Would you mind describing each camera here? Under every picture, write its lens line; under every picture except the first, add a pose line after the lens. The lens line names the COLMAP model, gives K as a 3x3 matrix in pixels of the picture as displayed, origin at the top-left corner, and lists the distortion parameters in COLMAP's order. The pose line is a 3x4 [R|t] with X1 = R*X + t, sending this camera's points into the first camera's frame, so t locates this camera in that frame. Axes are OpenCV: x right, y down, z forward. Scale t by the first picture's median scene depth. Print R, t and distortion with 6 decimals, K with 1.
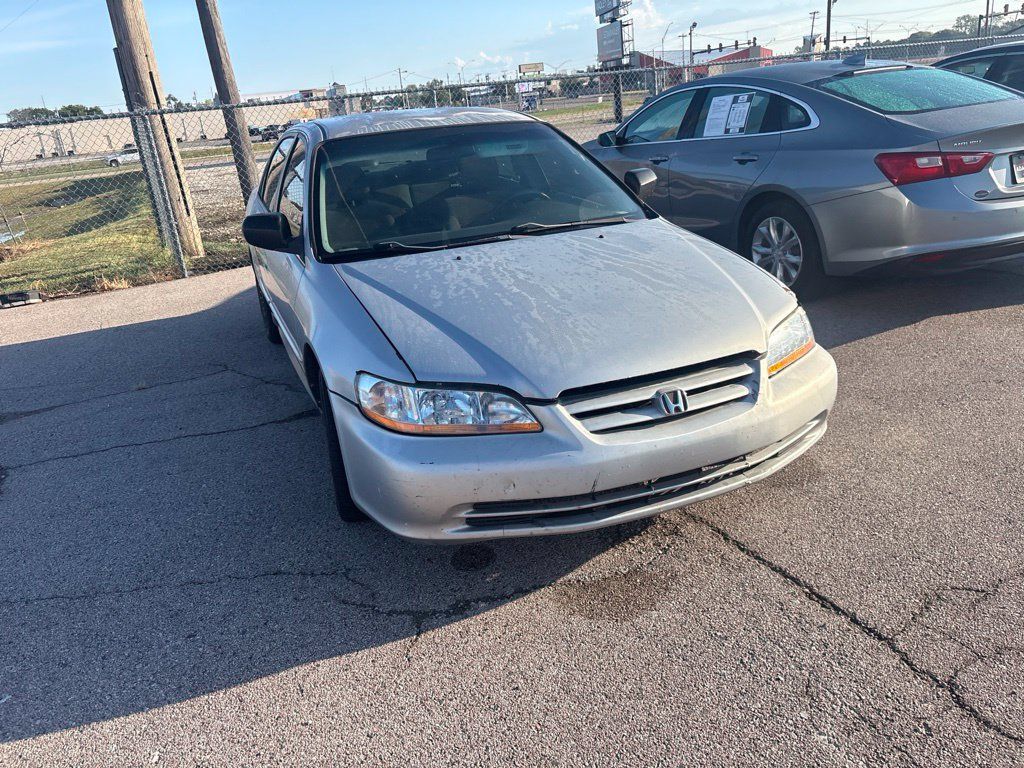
lens RADIAL K [[763.0, 0, 511.4], [0, 763.0, 385.4], [0, 0, 1]] dist [0.051793, -0.048992]
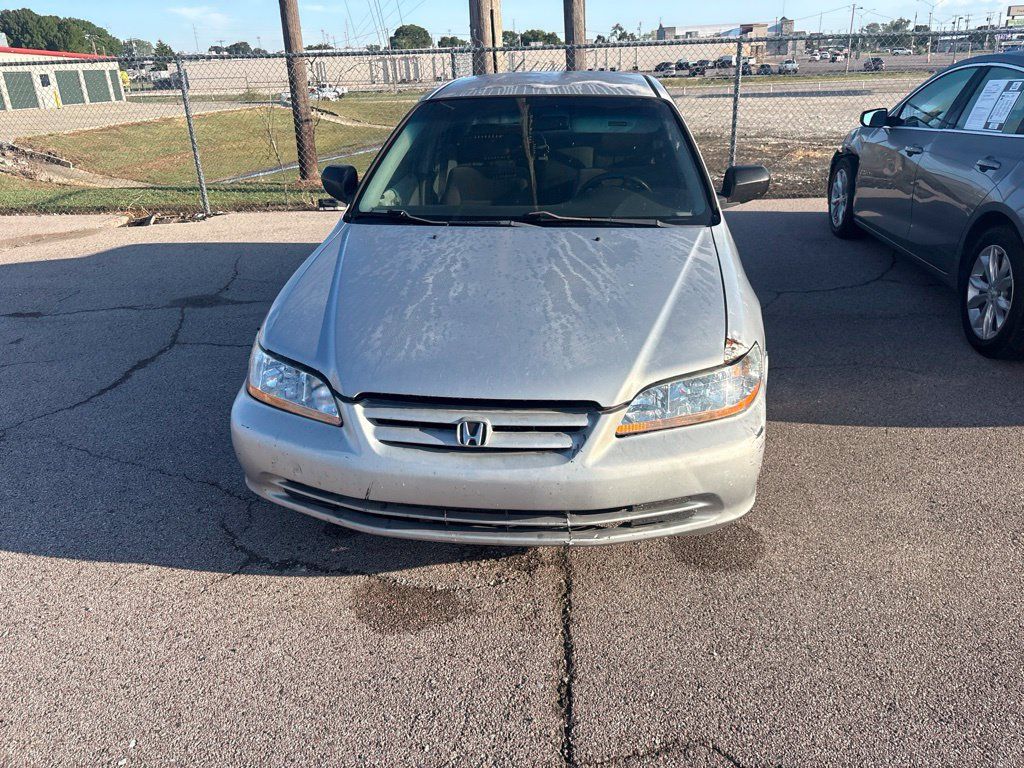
lens RADIAL K [[763.0, 0, 520.6], [0, 763.0, 397.0], [0, 0, 1]] dist [0.051793, -0.048992]
pose [[0.875038, 0.251834, -0.413387, 0.592739], [-0.216694, 0.967453, 0.130682, -0.145119], [0.432843, -0.024773, 0.901129, 0.179518]]
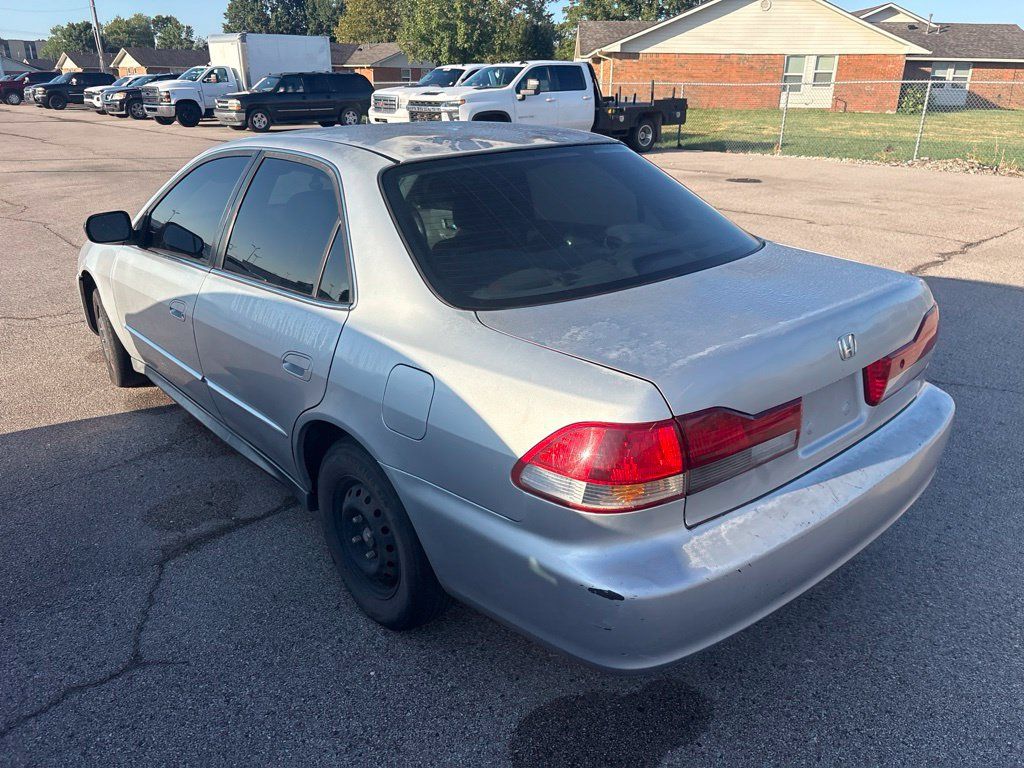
lens RADIAL K [[763.0, 0, 520.1], [0, 763.0, 376.3], [0, 0, 1]] dist [0.051793, -0.048992]
pose [[-0.937965, 0.209339, -0.276404, 0.014305], [-0.027618, 0.749531, 0.661393, -1.186522], [0.345629, 0.627997, -0.697252, 3.057251]]
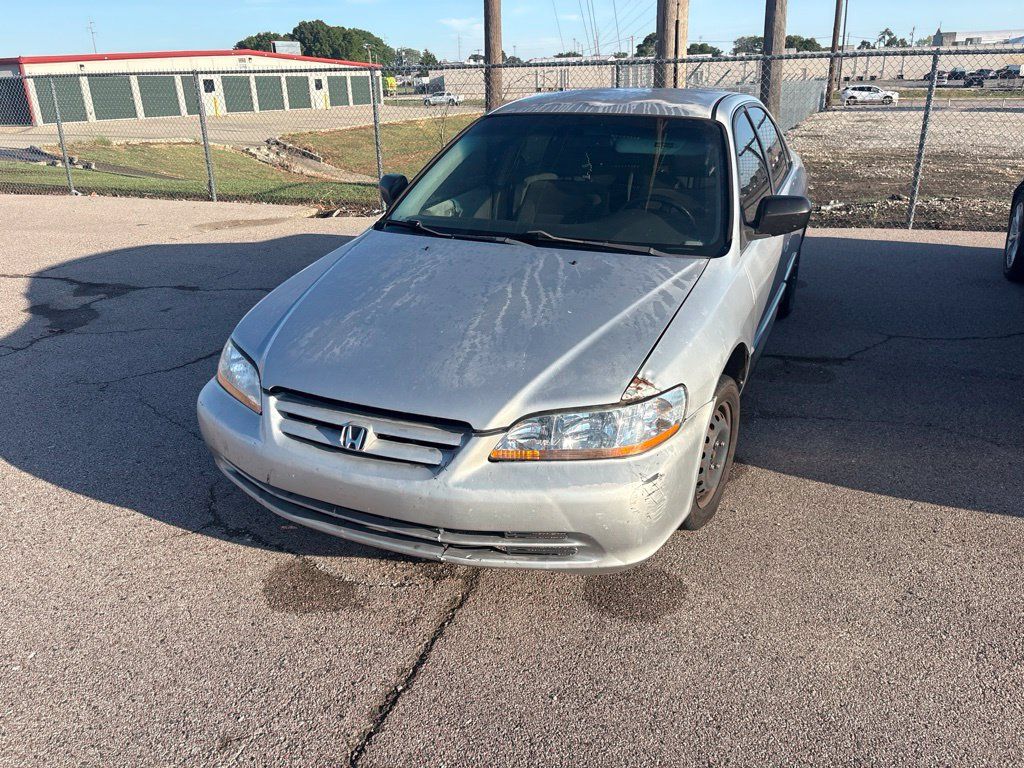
lens RADIAL K [[763.0, 0, 505.5], [0, 763.0, 393.9], [0, 0, 1]] dist [0.051793, -0.048992]
pose [[0.688199, 0.347280, -0.637008, 0.882873], [-0.294573, 0.936121, 0.192104, -0.256139], [0.663030, 0.055439, 0.746537, 0.368924]]
